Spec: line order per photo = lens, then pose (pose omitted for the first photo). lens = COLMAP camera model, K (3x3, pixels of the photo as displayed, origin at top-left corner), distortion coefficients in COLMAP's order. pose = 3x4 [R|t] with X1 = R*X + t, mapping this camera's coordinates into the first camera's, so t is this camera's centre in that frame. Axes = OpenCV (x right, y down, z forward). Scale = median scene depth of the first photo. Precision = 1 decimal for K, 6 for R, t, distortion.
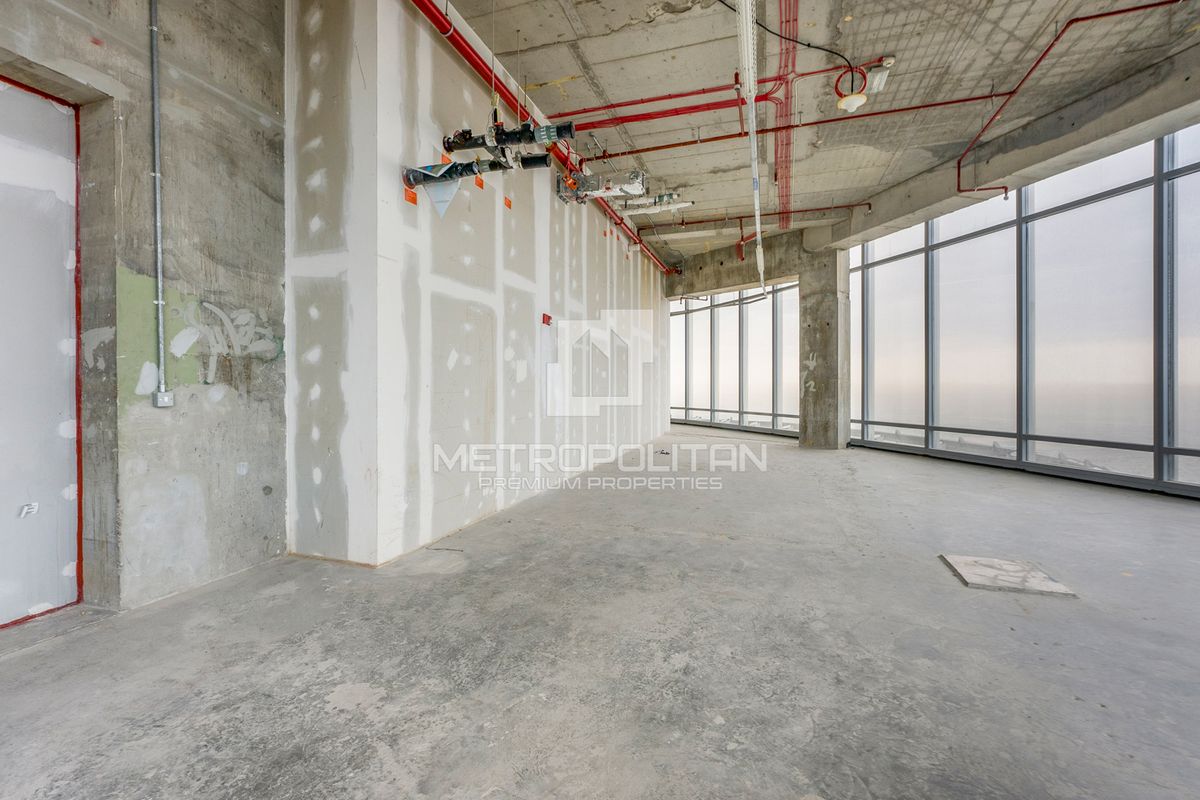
lens RADIAL K [[504.9, 0, 601.6], [0, 504.9, 392.3], [0, 0, 1]] dist [-0.018928, 0.001165]
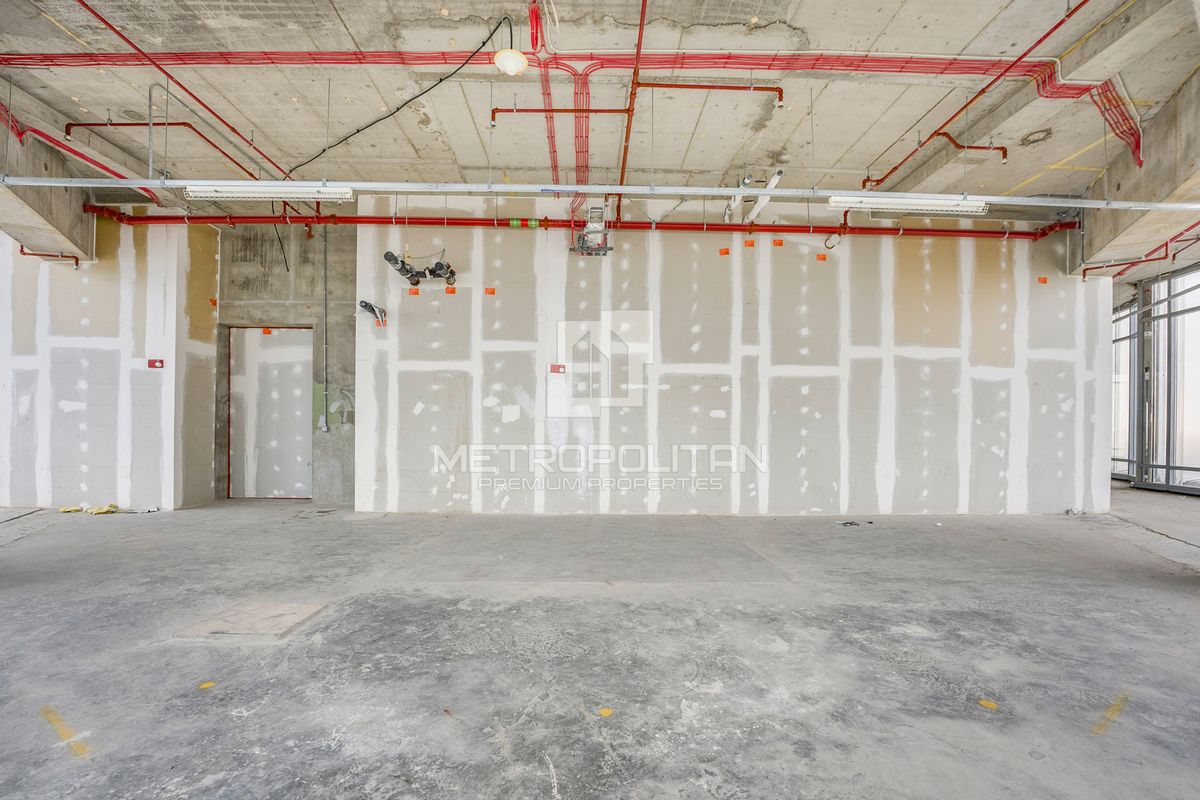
lens RADIAL K [[504.9, 0, 585.6], [0, 504.9, 427.0], [0, 0, 1]] dist [-0.018928, 0.001165]
pose [[0.334261, 0.003530, -0.942474, 1.524743], [-0.019420, 0.999806, -0.003142, -0.009906], [0.942280, 0.019353, 0.334265, 1.012310]]
